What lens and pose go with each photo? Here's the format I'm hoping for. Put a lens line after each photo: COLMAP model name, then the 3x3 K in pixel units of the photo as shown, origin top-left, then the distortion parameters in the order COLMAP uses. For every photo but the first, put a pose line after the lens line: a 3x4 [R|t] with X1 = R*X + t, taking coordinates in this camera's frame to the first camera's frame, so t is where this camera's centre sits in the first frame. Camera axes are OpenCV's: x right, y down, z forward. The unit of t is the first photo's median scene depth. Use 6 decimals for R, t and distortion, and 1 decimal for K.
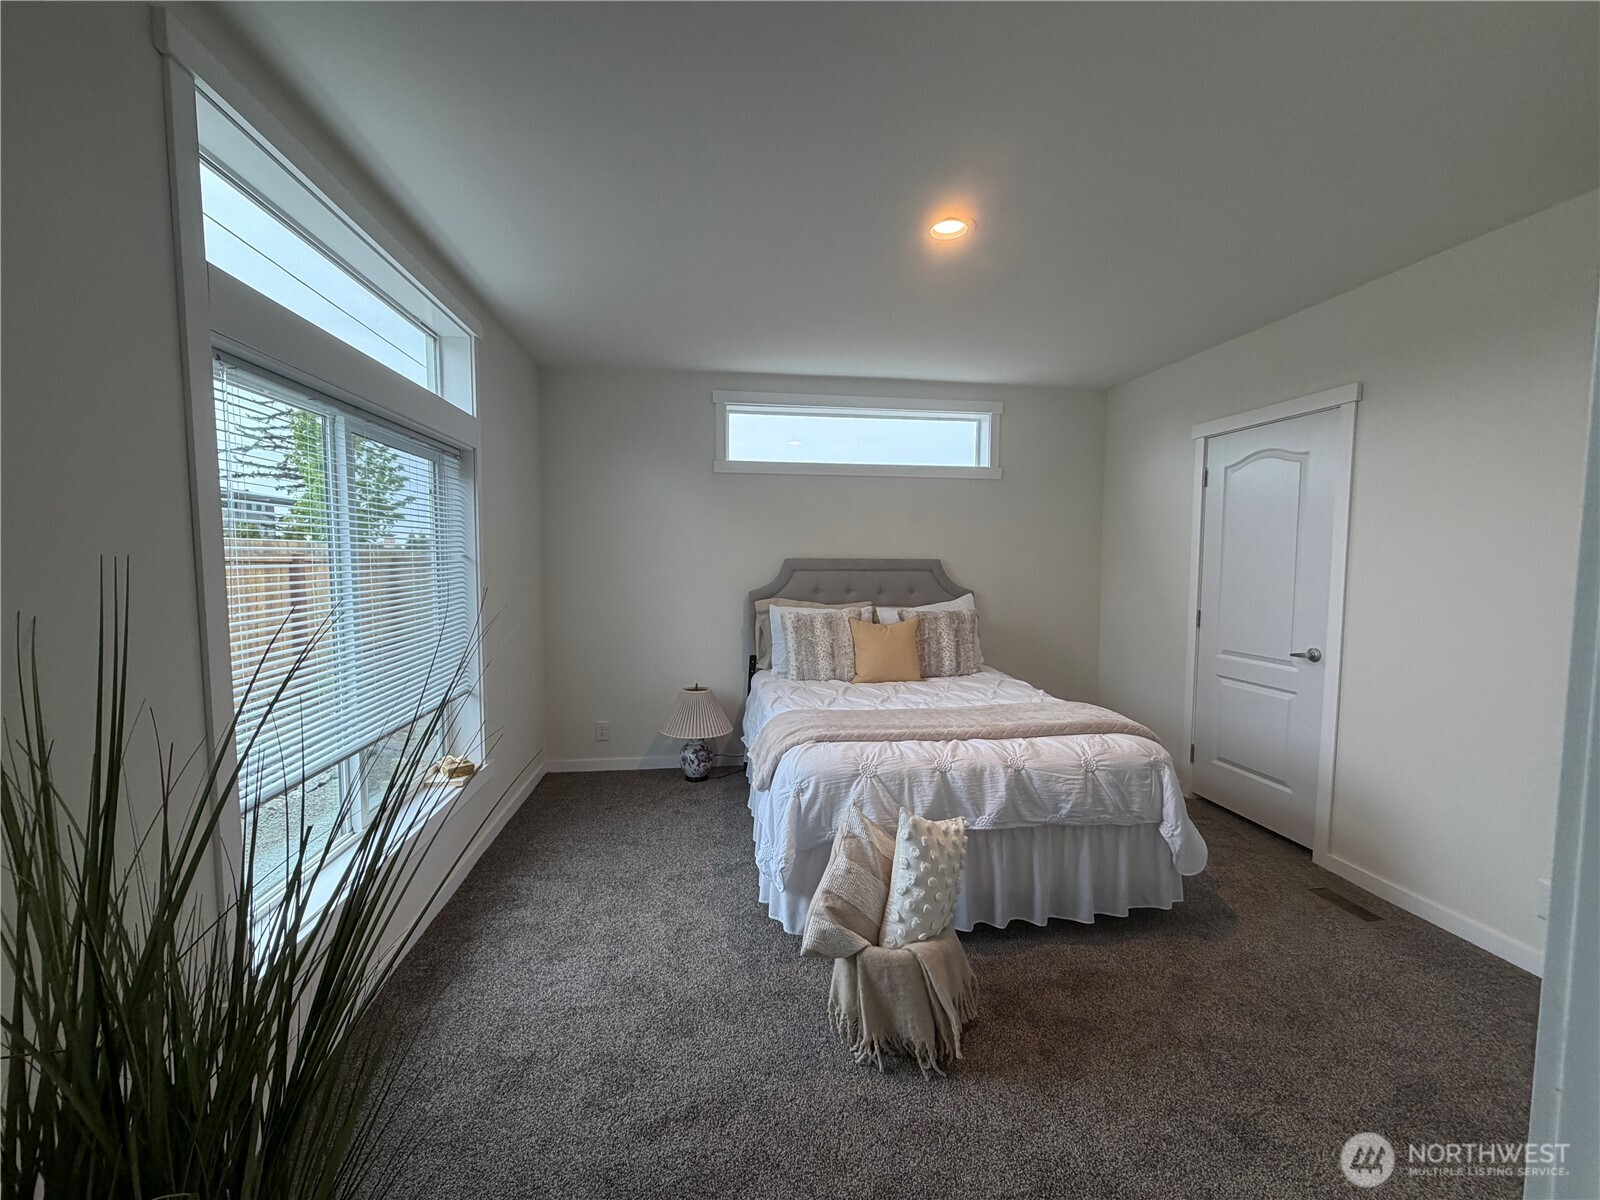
lens RADIAL K [[637.0, 0, 793.5], [0, 637.0, 600.0], [0, 0, 1]] dist [-0.001885, -0.000139]
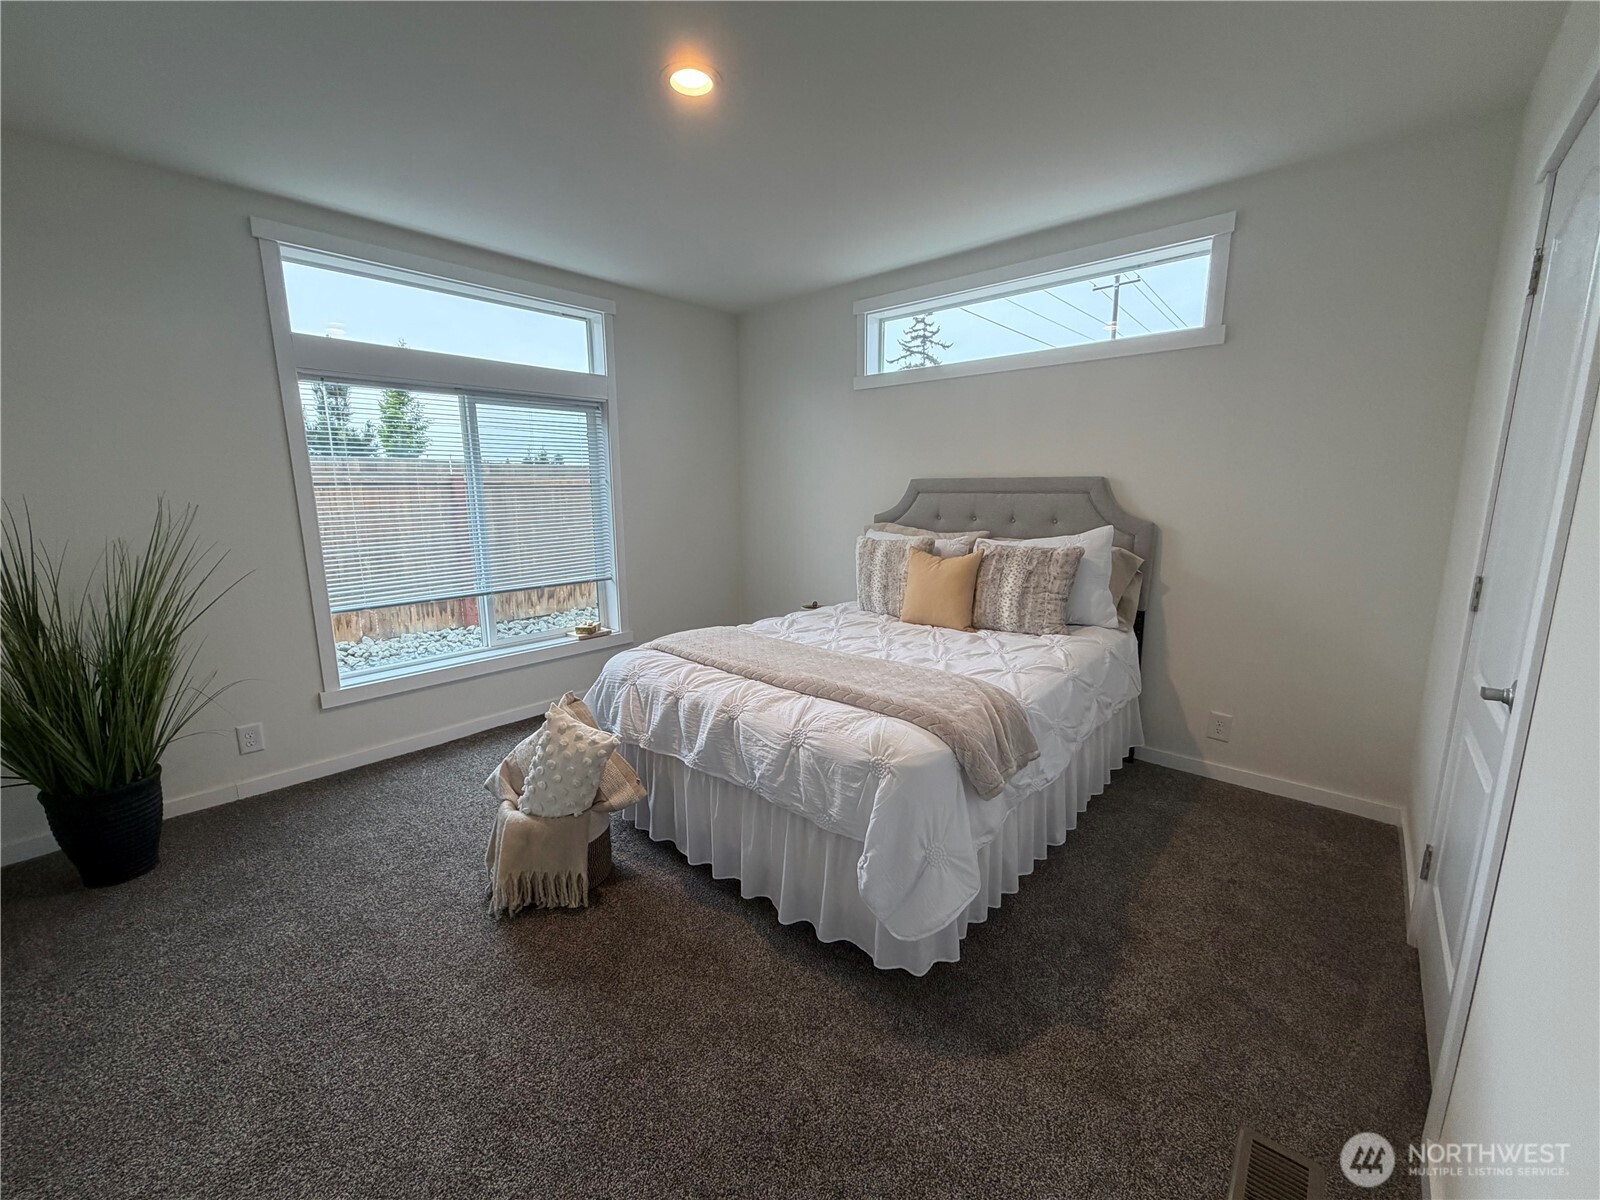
lens RADIAL K [[637.0, 0, 793.5], [0, 637.0, 600.0], [0, 0, 1]] dist [-0.001885, -0.000139]
pose [[0.652105, 0.125092, -0.747738, 0.658384], [-0.040991, 0.990668, 0.129985, -0.006915], [0.757020, -0.054114, 0.651147, 0.318446]]
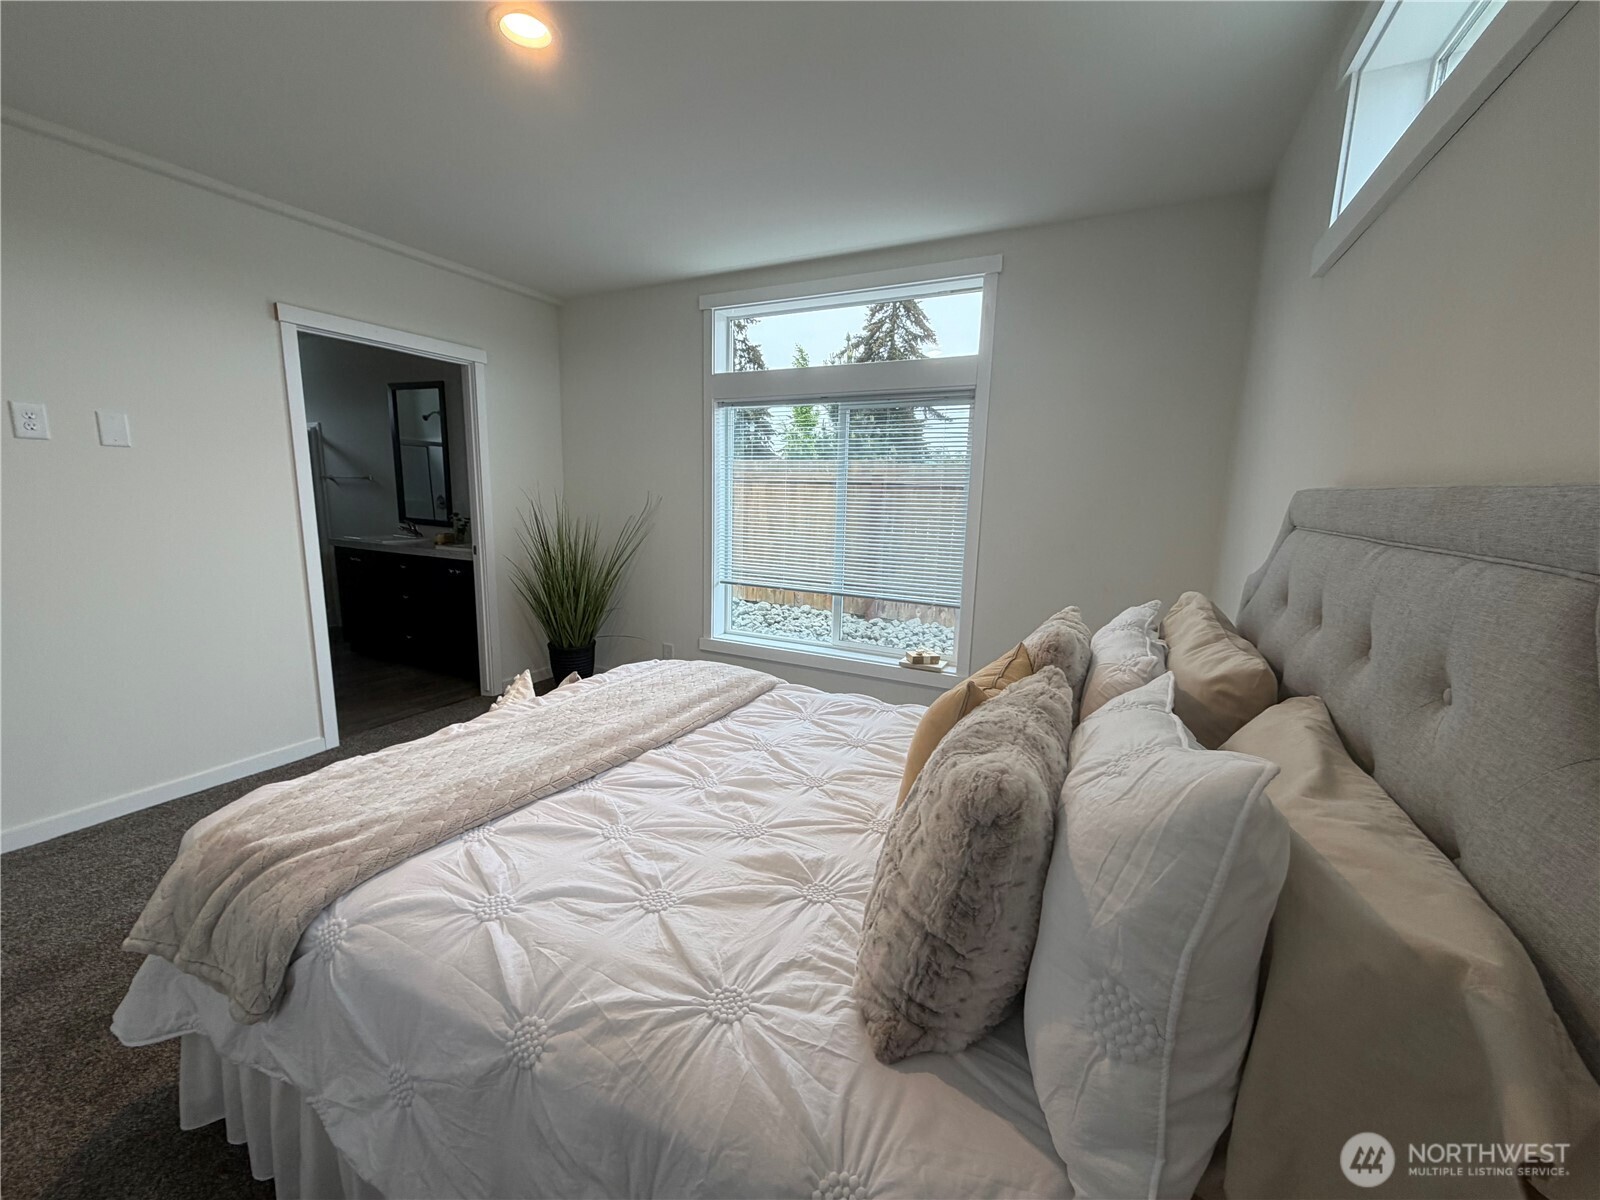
lens RADIAL K [[637.0, 0, 793.5], [0, 637.0, 600.0], [0, 0, 1]] dist [-0.001885, -0.000139]
pose [[-0.579436, 0.127499, -0.804983, 0.466423], [-0.076822, 0.974747, 0.209684, -0.069181], [0.811389, 0.183339, -0.555009, 1.145919]]
